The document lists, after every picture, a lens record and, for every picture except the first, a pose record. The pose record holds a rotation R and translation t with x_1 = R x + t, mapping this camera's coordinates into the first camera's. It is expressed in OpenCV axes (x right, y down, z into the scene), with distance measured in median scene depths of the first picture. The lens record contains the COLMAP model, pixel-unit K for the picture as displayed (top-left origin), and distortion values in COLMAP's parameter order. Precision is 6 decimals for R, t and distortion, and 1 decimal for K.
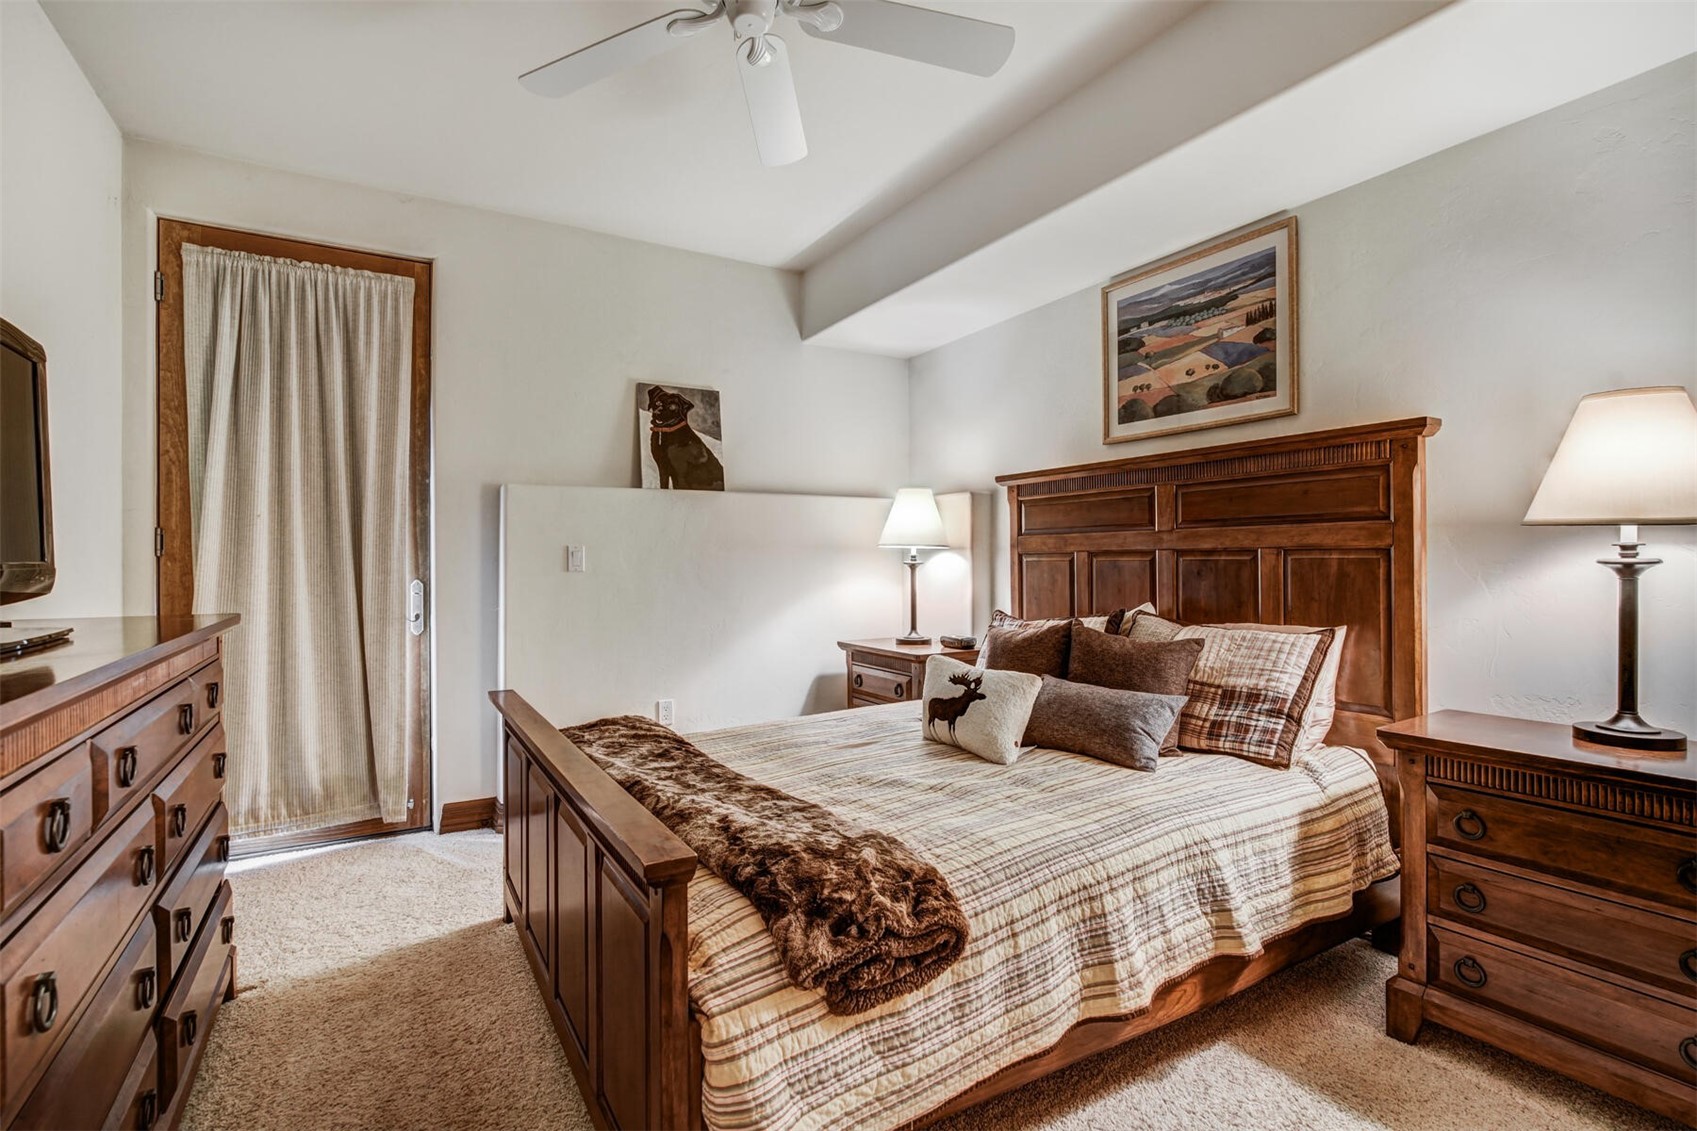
lens RADIAL K [[768.8, 0, 813.0], [0, 768.8, 560.0], [0, 0, 1]] dist [-0.000180, 0.000247]
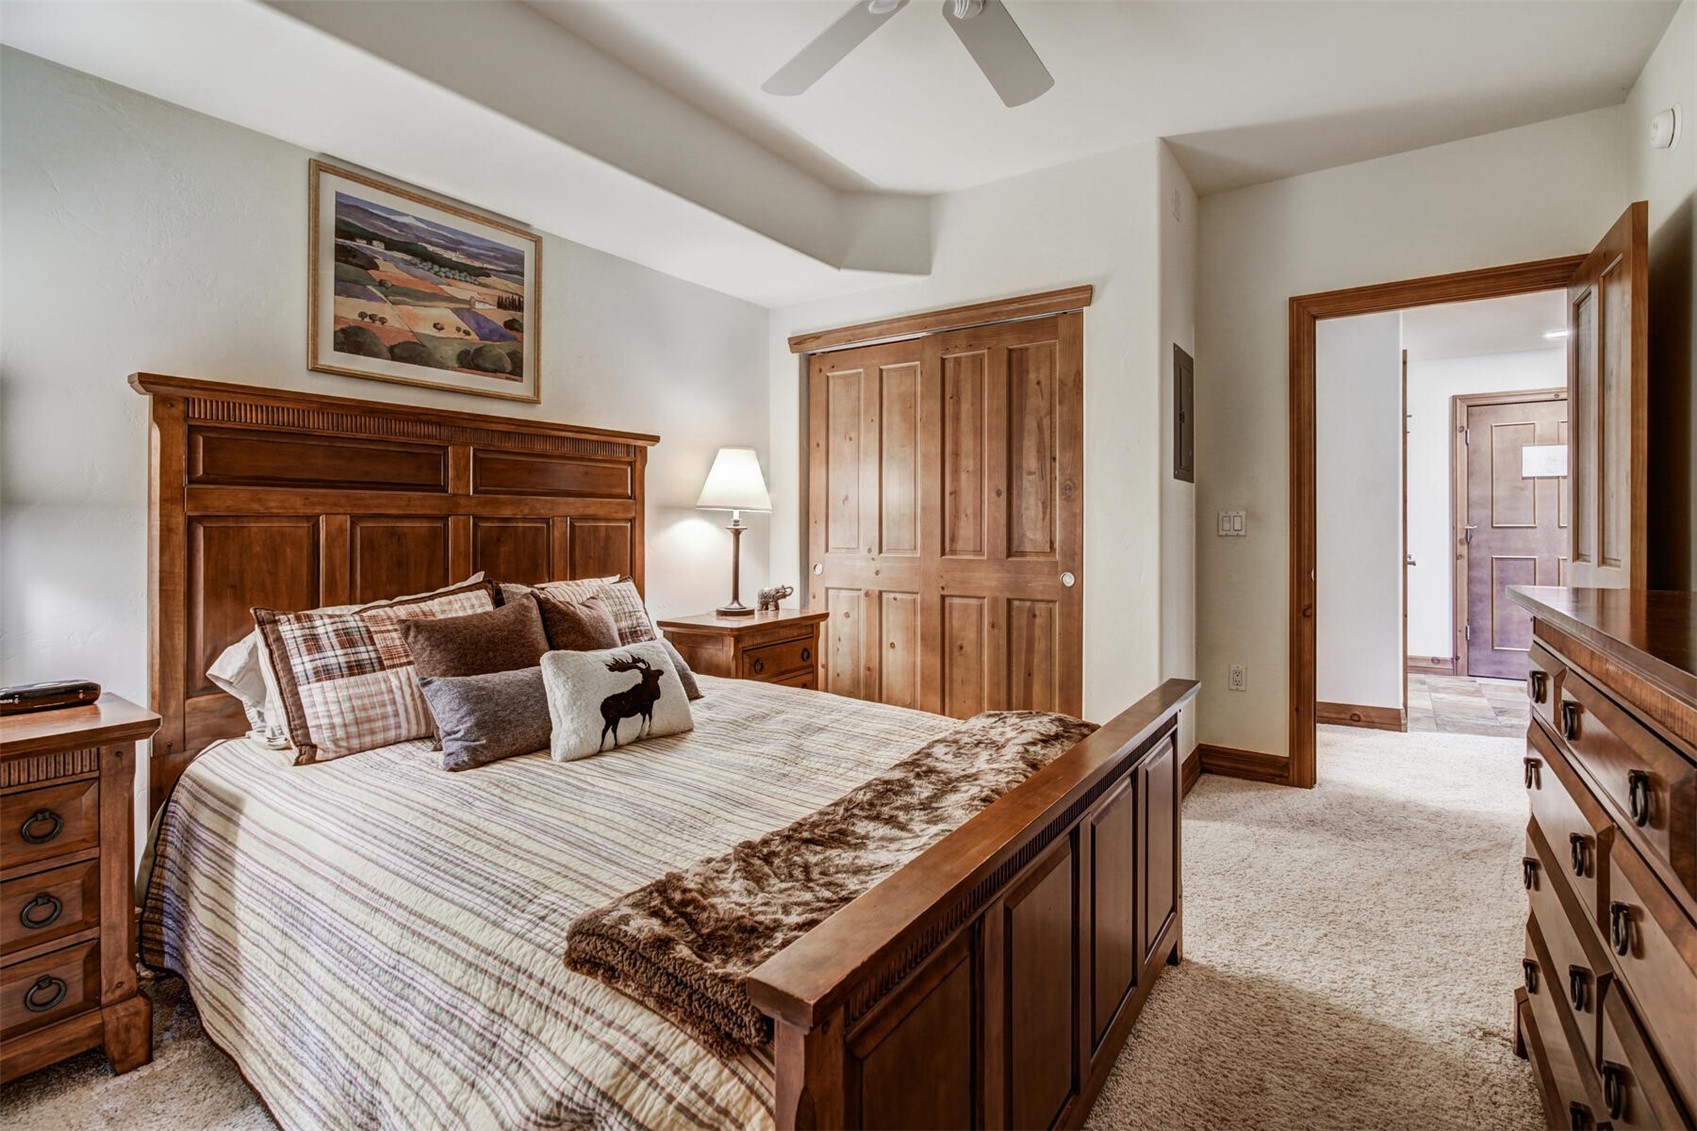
lens RADIAL K [[777.4, 0, 849.4], [0, 777.4, 526.6], [0, 0, 1]] dist [-0.001187, -0.000072]
pose [[-0.424629, 0.007213, 0.905339, -0.610470], [0.004585, 0.999973, -0.005816, 0.008104], [-0.905356, 0.001682, -0.424650, 1.001274]]
